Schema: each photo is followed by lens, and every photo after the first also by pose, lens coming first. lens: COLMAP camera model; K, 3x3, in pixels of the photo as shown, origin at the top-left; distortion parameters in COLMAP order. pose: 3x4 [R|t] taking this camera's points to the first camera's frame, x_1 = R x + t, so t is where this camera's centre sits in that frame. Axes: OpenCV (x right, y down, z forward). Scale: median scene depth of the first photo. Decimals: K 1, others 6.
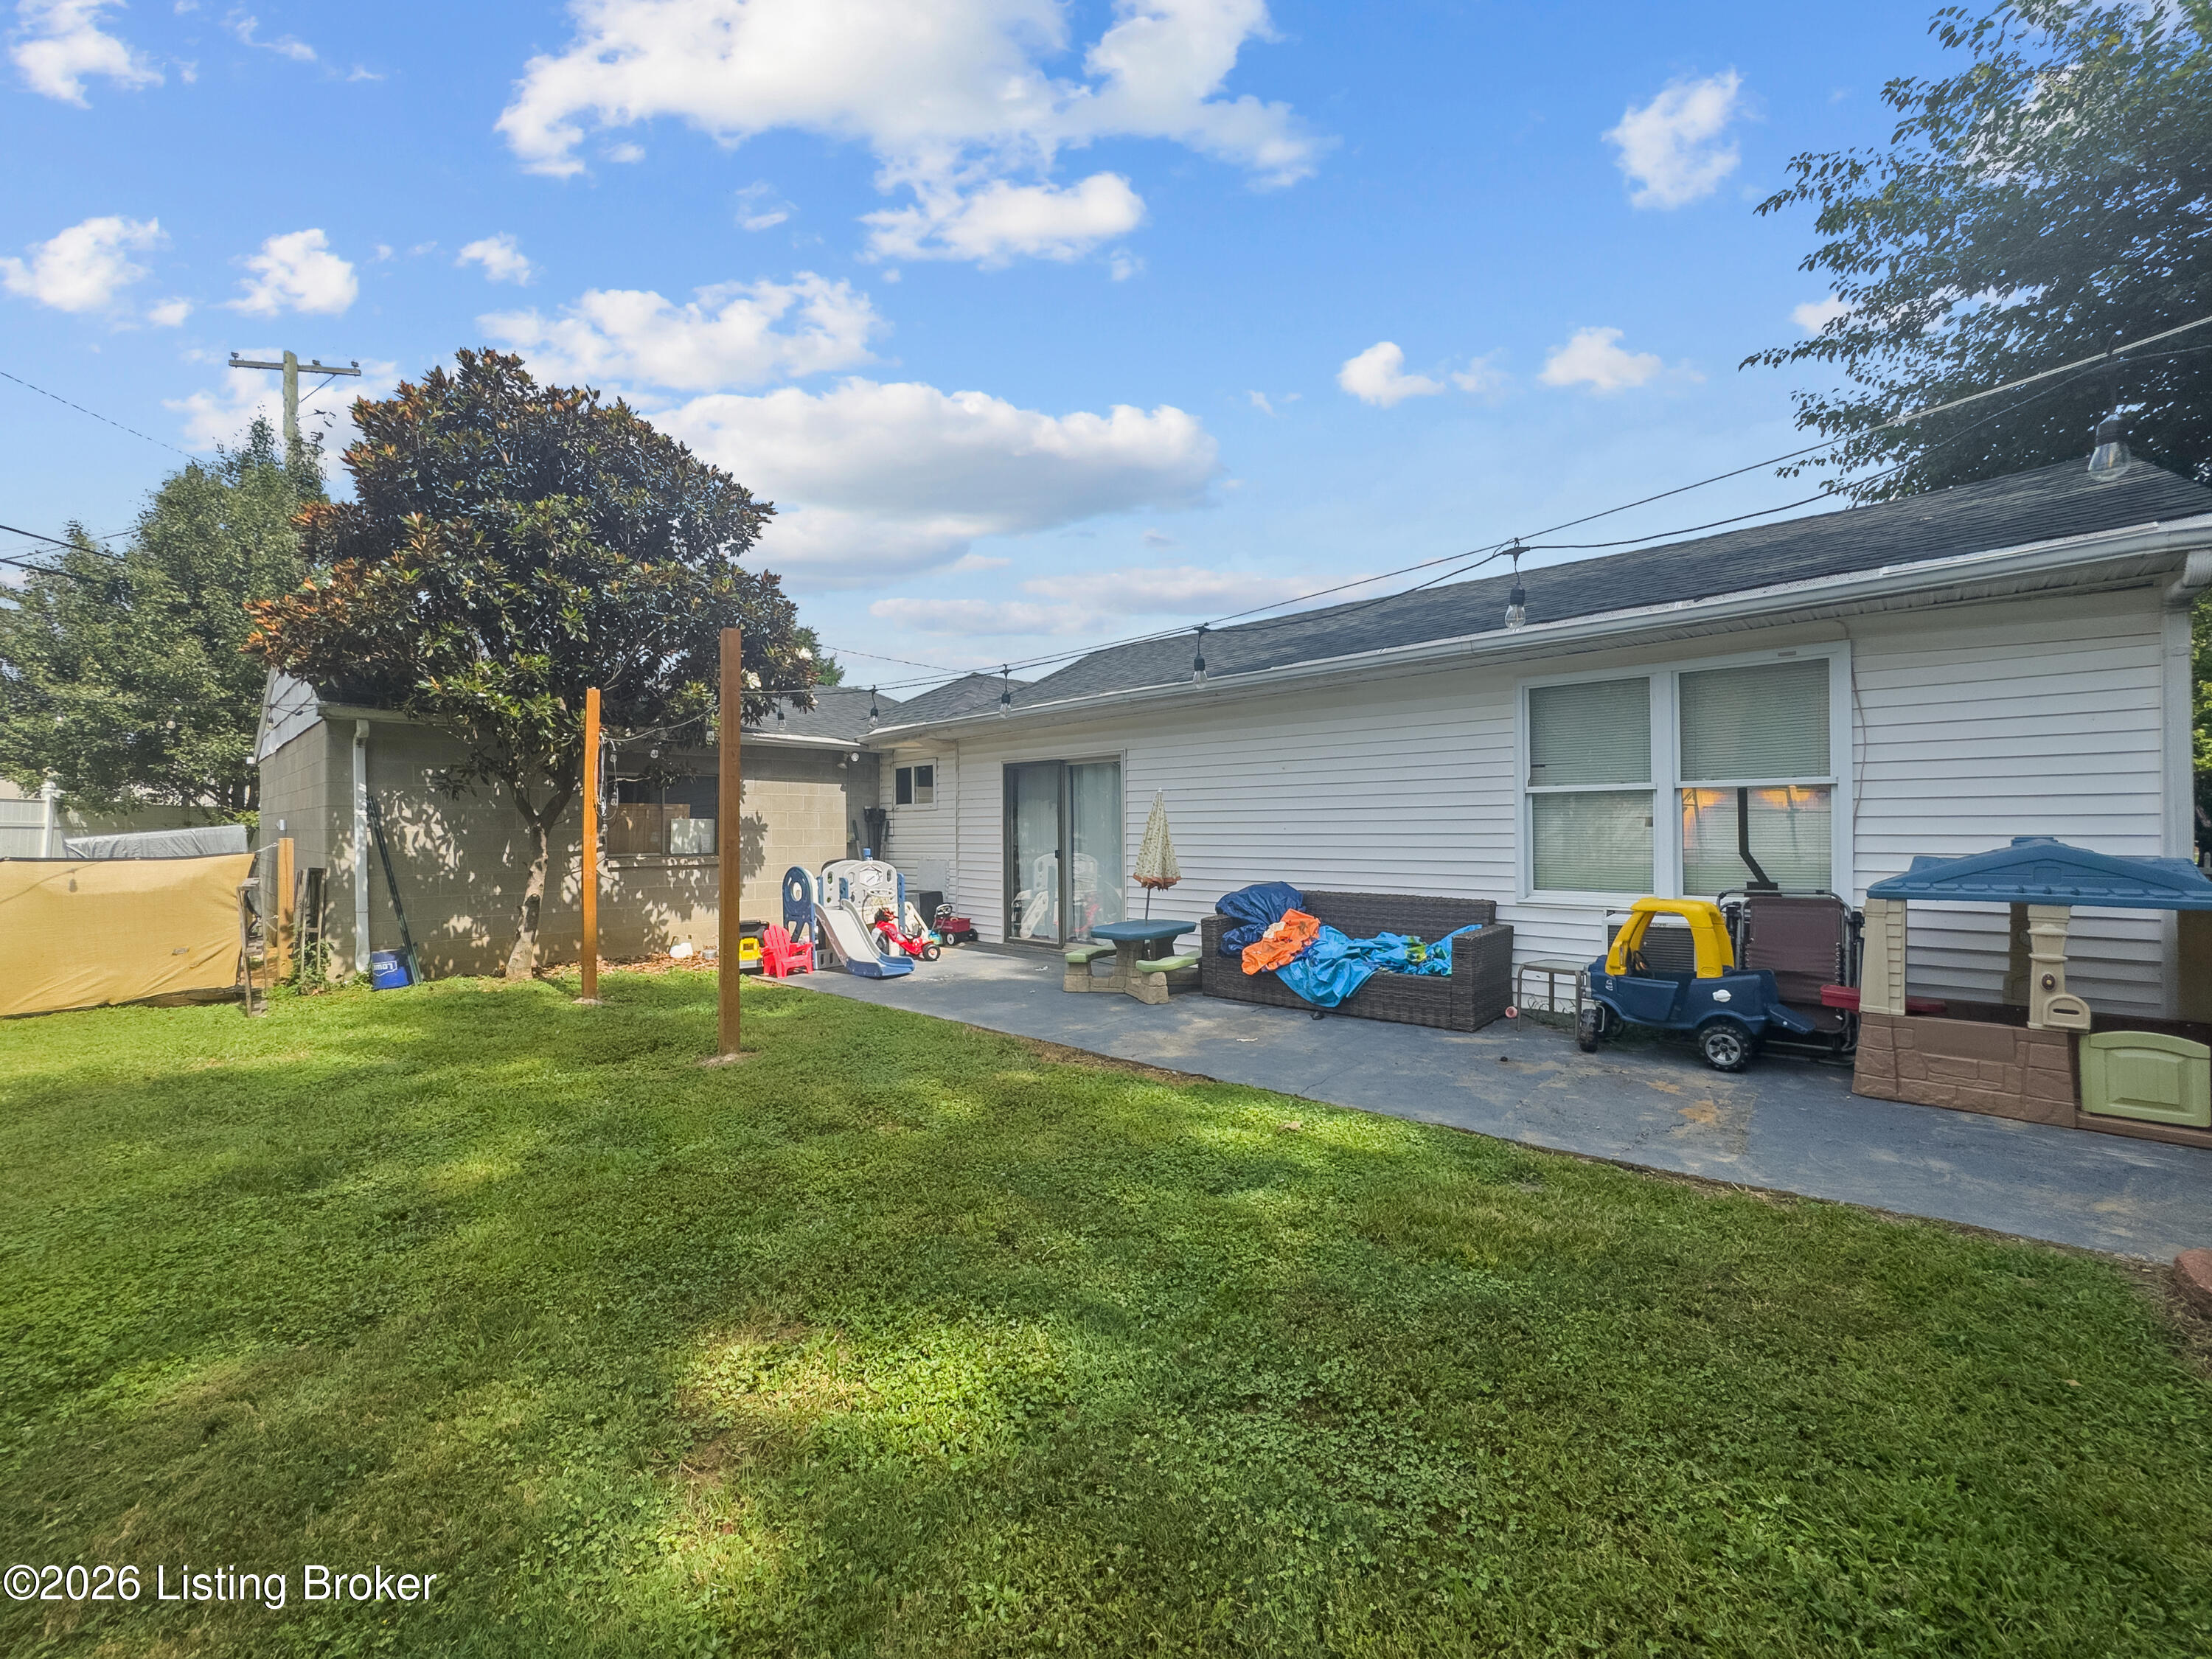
lens RADIAL K [[1029.1, 0, 1105.7], [0, 1029.1, 828.3], [0, 0, 1]] dist [-0.038800, 0.017287]
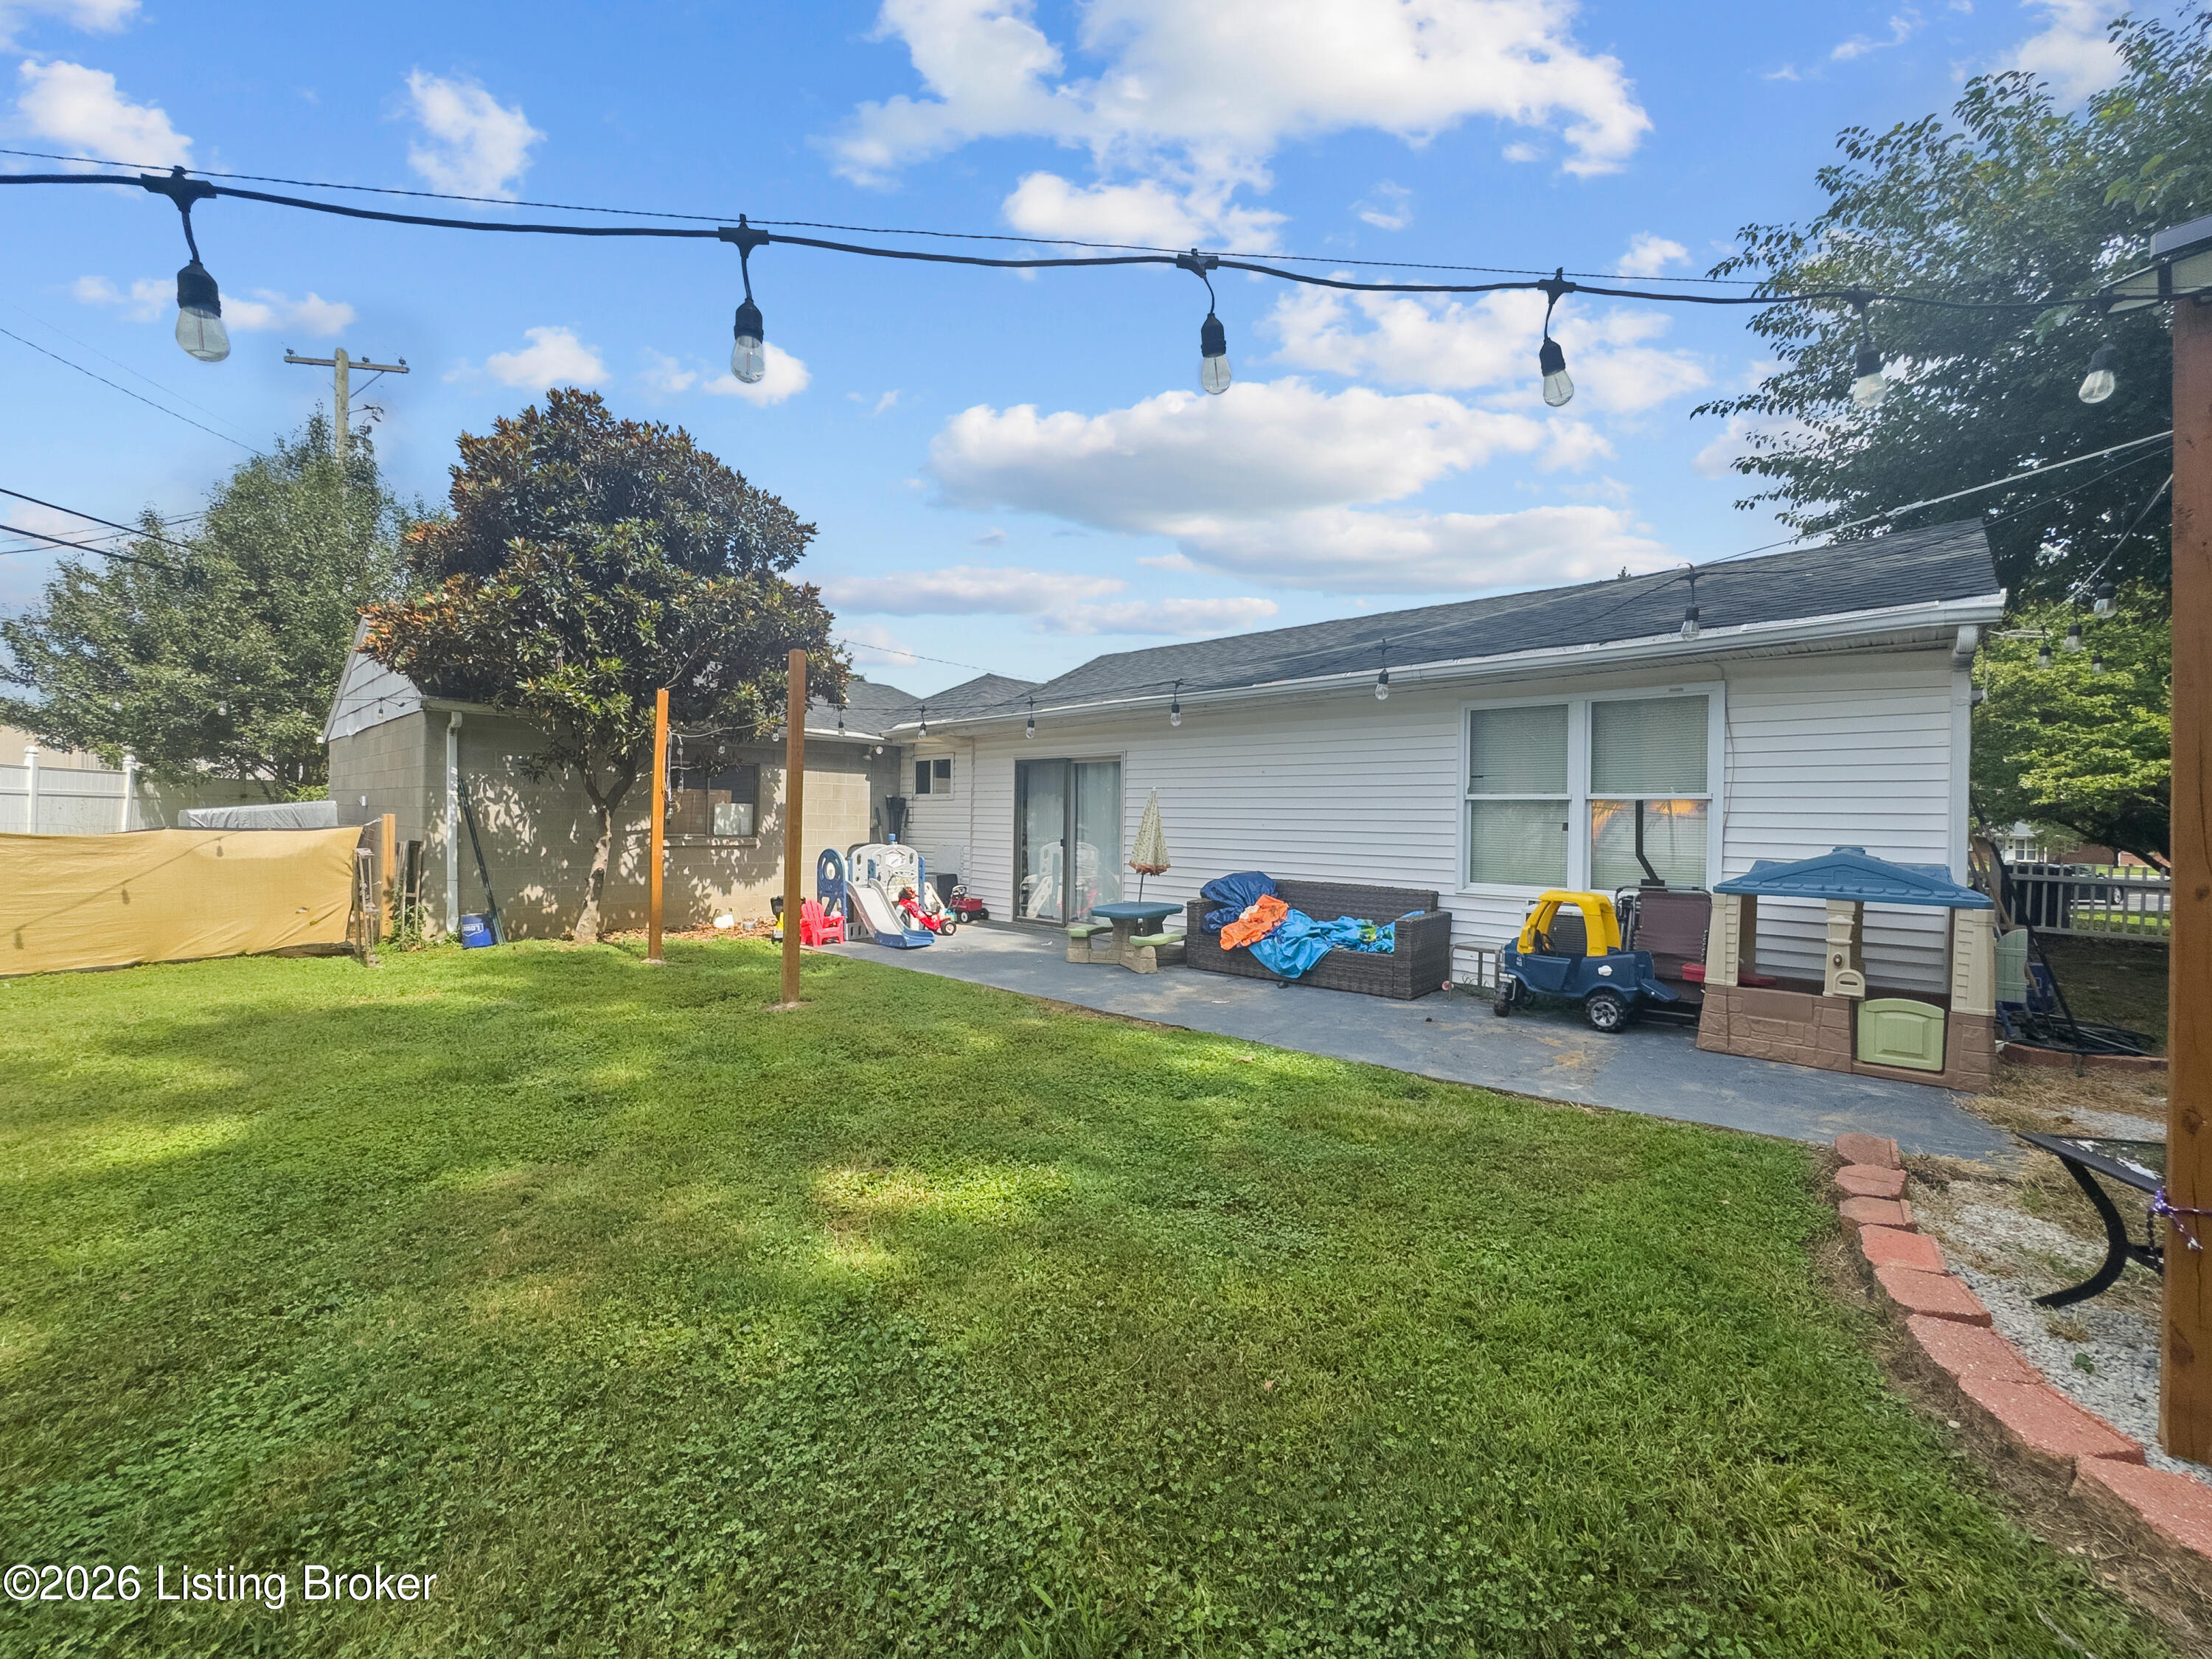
lens RADIAL K [[1029.1, 0, 1110.8], [0, 1029.1, 832.3], [0, 0, 1]] dist [-0.038800, 0.017287]
pose [[0.999743, 0.022356, 0.003702, 0.001279], [-0.022407, 0.999646, 0.014363, -0.004566], [-0.003379, -0.014442, 0.999890, -0.160426]]
